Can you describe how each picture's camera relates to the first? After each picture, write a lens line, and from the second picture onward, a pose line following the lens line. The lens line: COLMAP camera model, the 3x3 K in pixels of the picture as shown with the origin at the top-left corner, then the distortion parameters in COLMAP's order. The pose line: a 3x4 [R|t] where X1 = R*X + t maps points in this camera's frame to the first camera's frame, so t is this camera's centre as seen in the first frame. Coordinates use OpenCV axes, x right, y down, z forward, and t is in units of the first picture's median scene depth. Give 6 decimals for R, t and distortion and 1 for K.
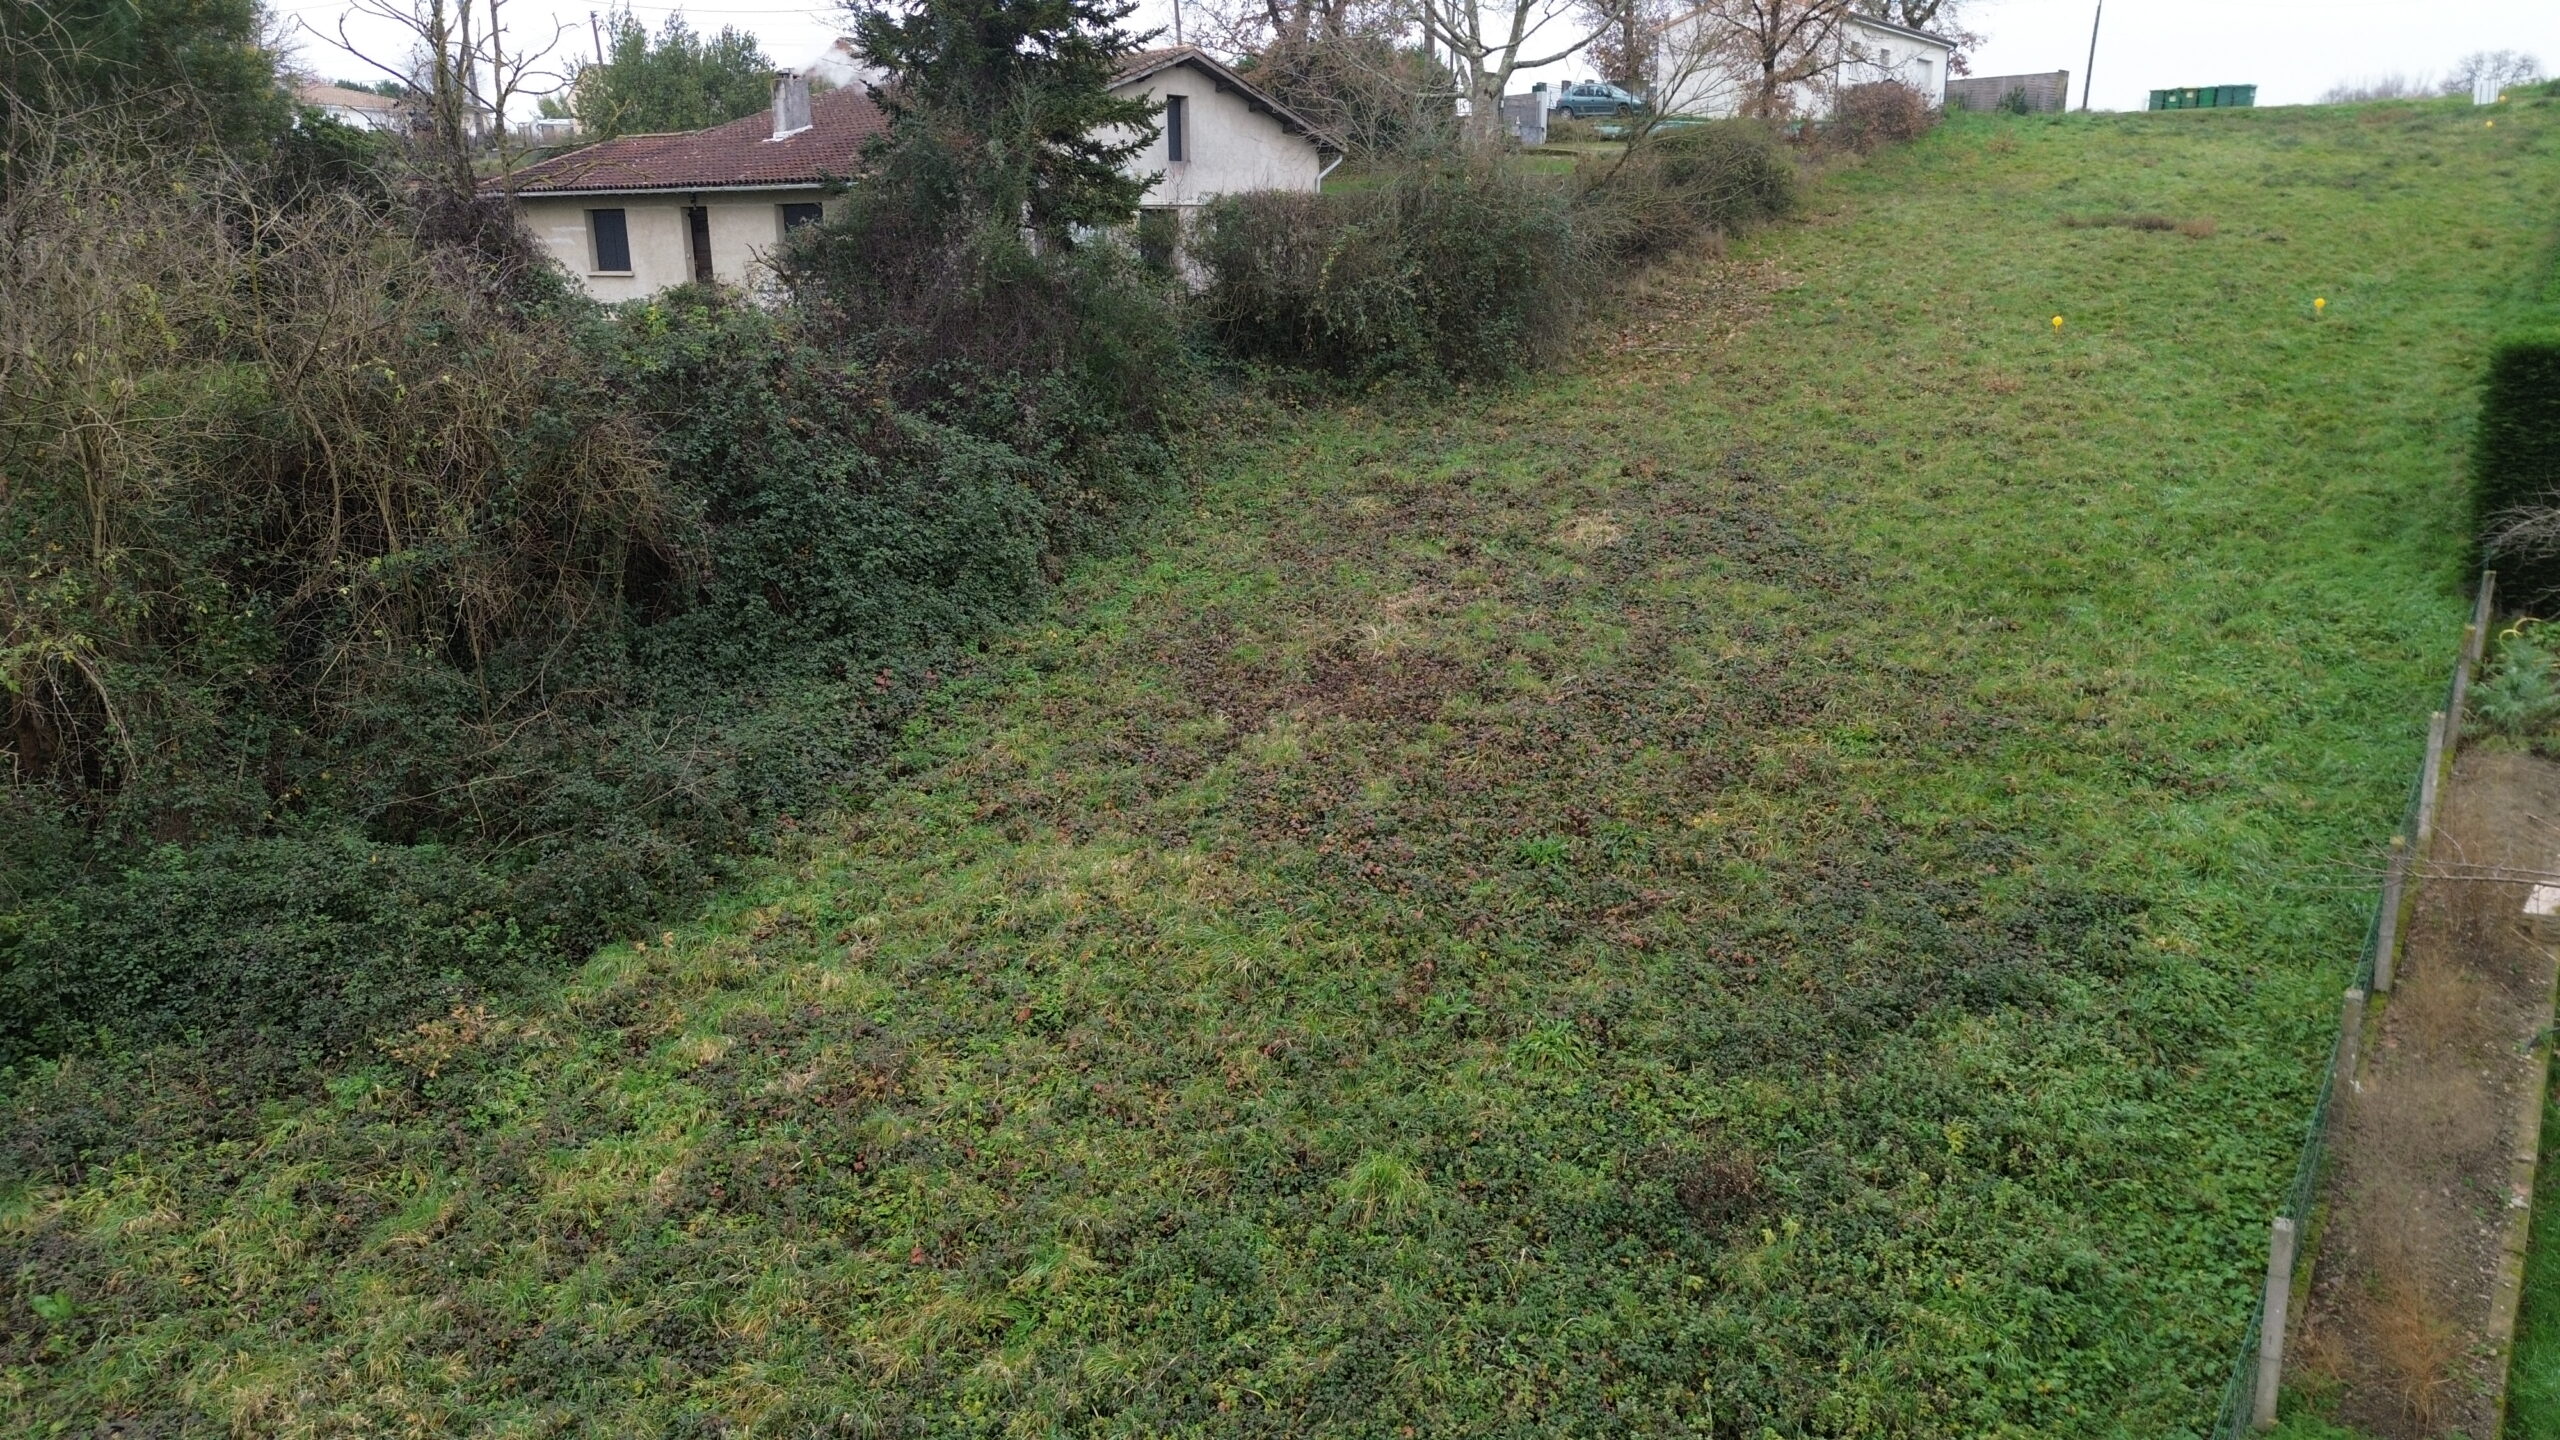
lens RADIAL K [[1801.3, 0, 1284.1], [0, 1801.3, 716.5], [0, 0, 1]] dist [0.076657, -0.070237]
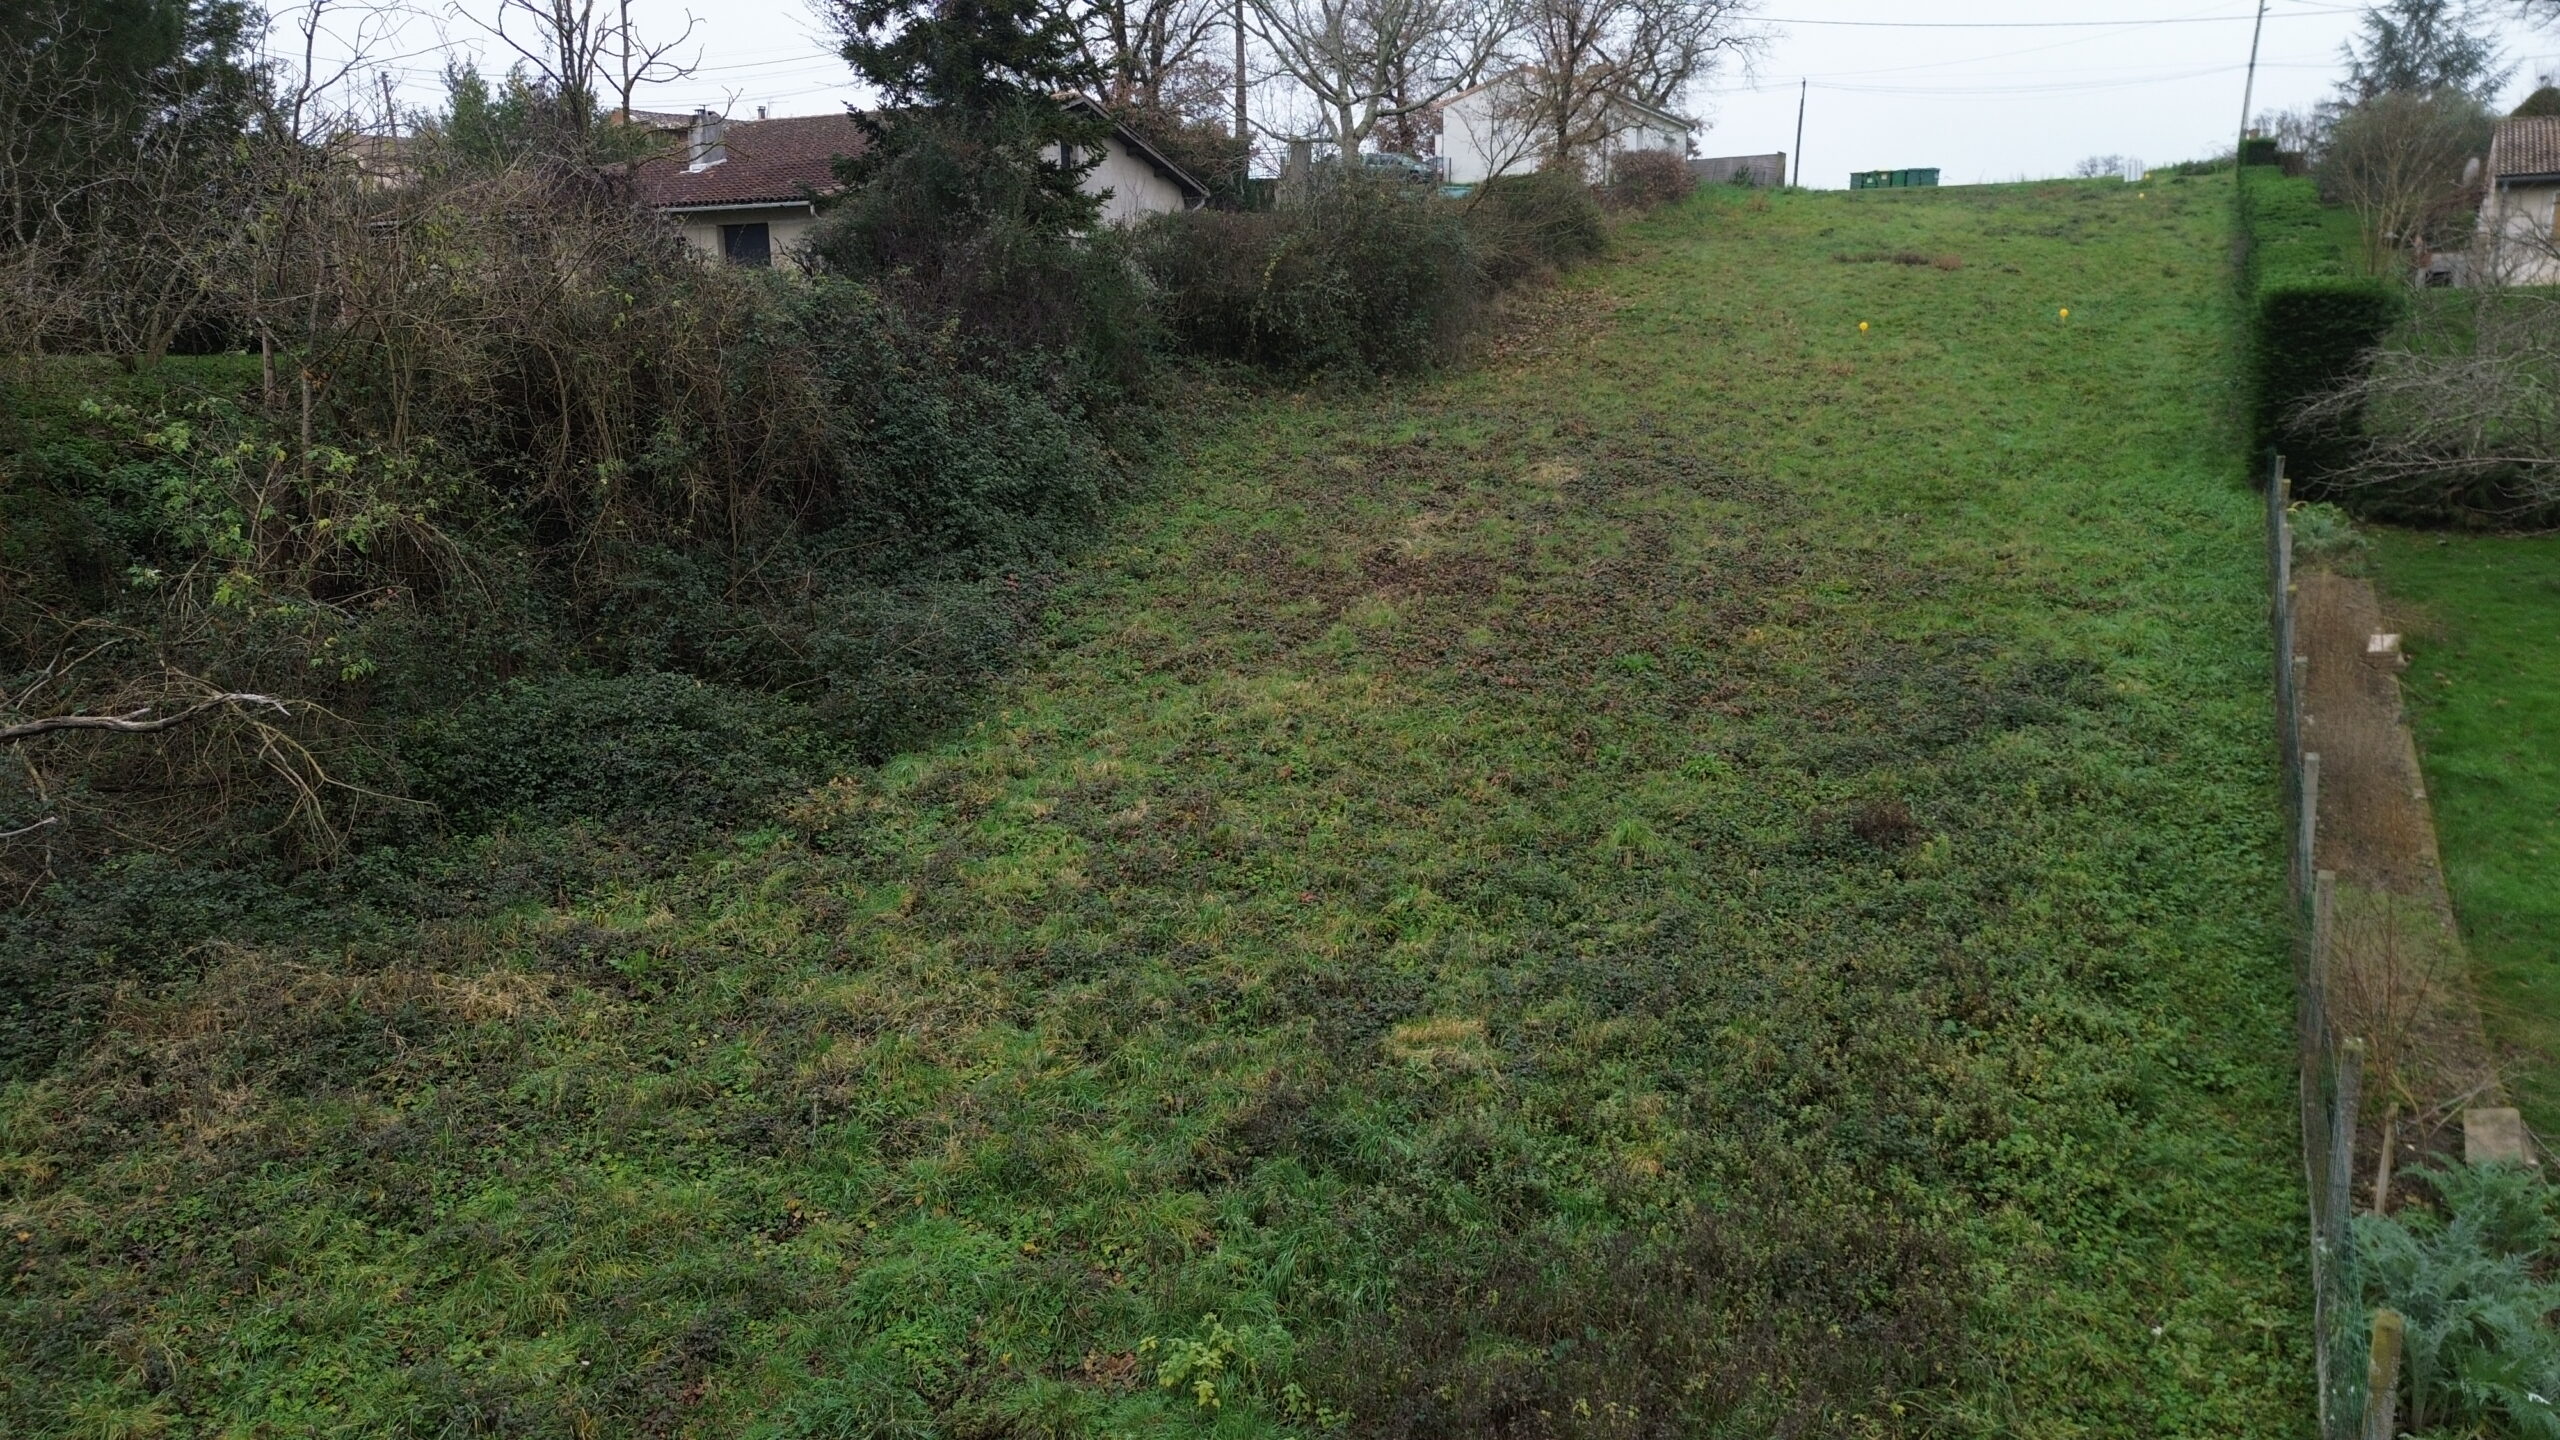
lens RADIAL K [[1801.3, 0, 1284.7], [0, 1801.3, 716.2], [0, 0, 1]] dist [0.076657, -0.070237]
pose [[0.987757, -0.035385, 0.151933, -0.126444], [0.042969, 0.997974, -0.046921, 0.070240], [-0.149965, 0.052875, 0.987276, -0.085839]]
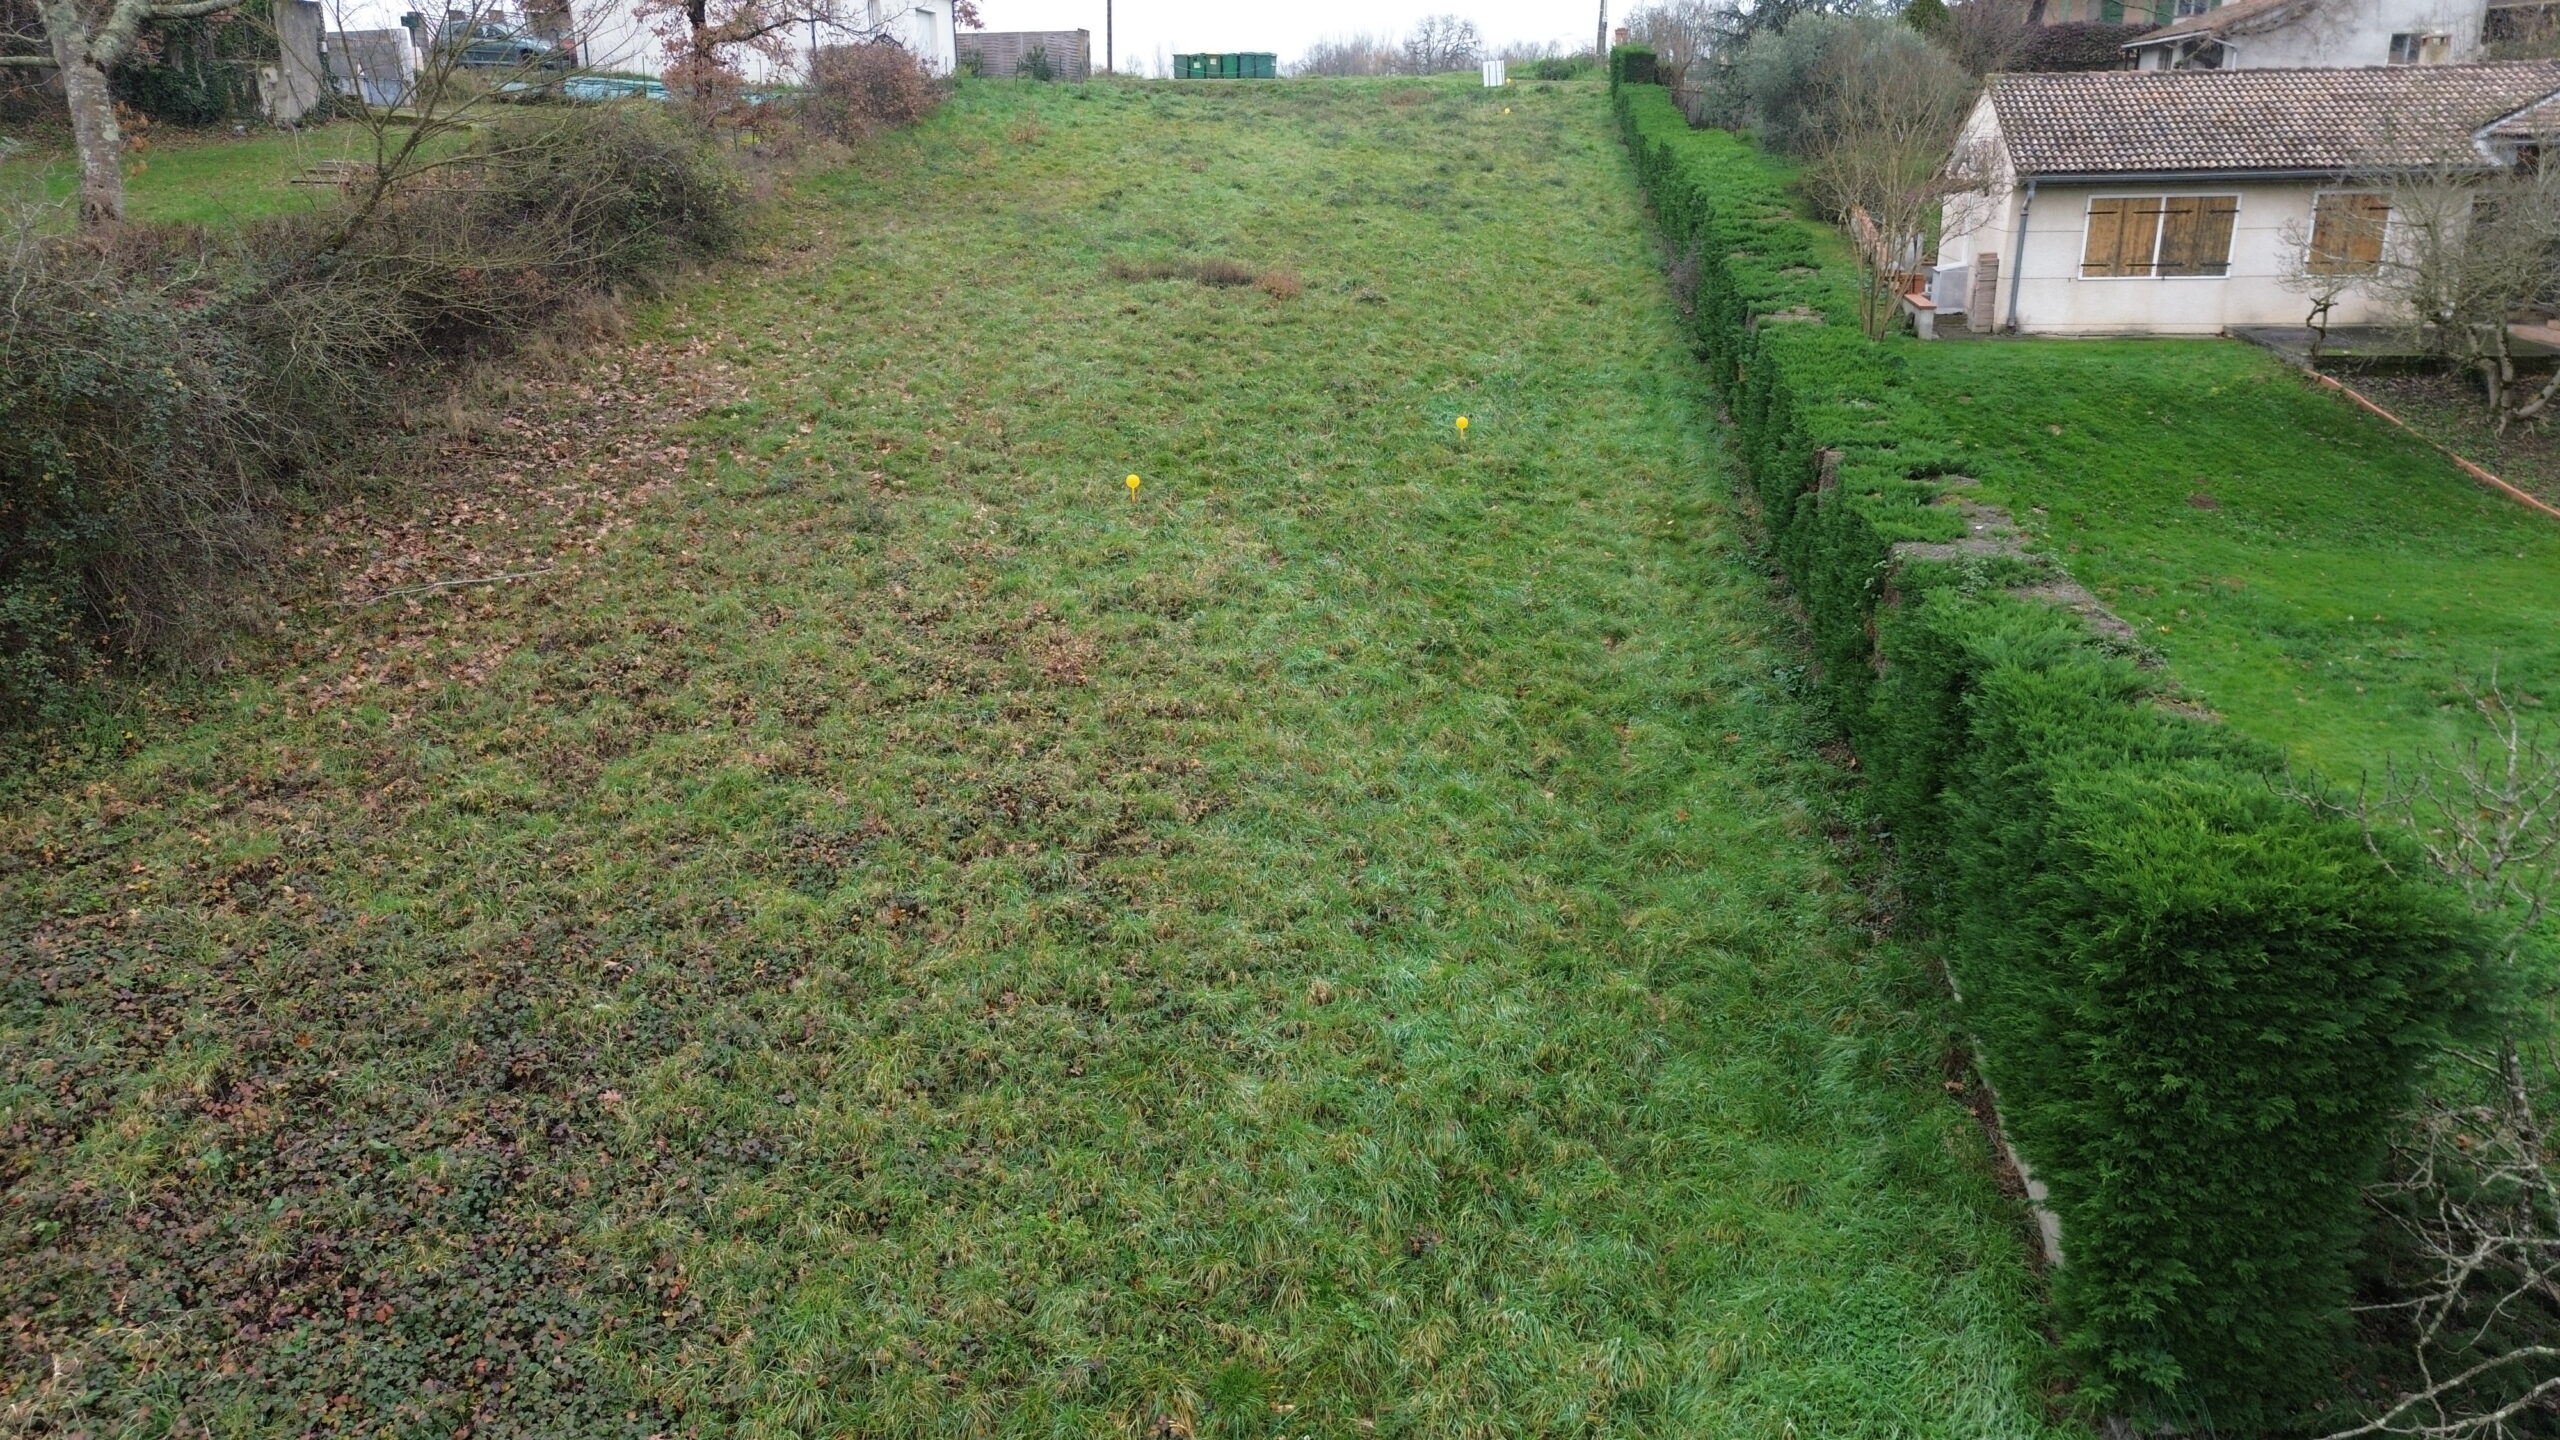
lens RADIAL K [[1801.3, 0, 1289.3], [0, 1801.3, 712.7], [0, 0, 1]] dist [0.076657, -0.070237]
pose [[0.882651, -0.134441, 0.450391, 0.169930], [0.117904, 0.990913, 0.064725, -0.163197], [-0.455000, -0.004026, 0.890482, 0.396182]]
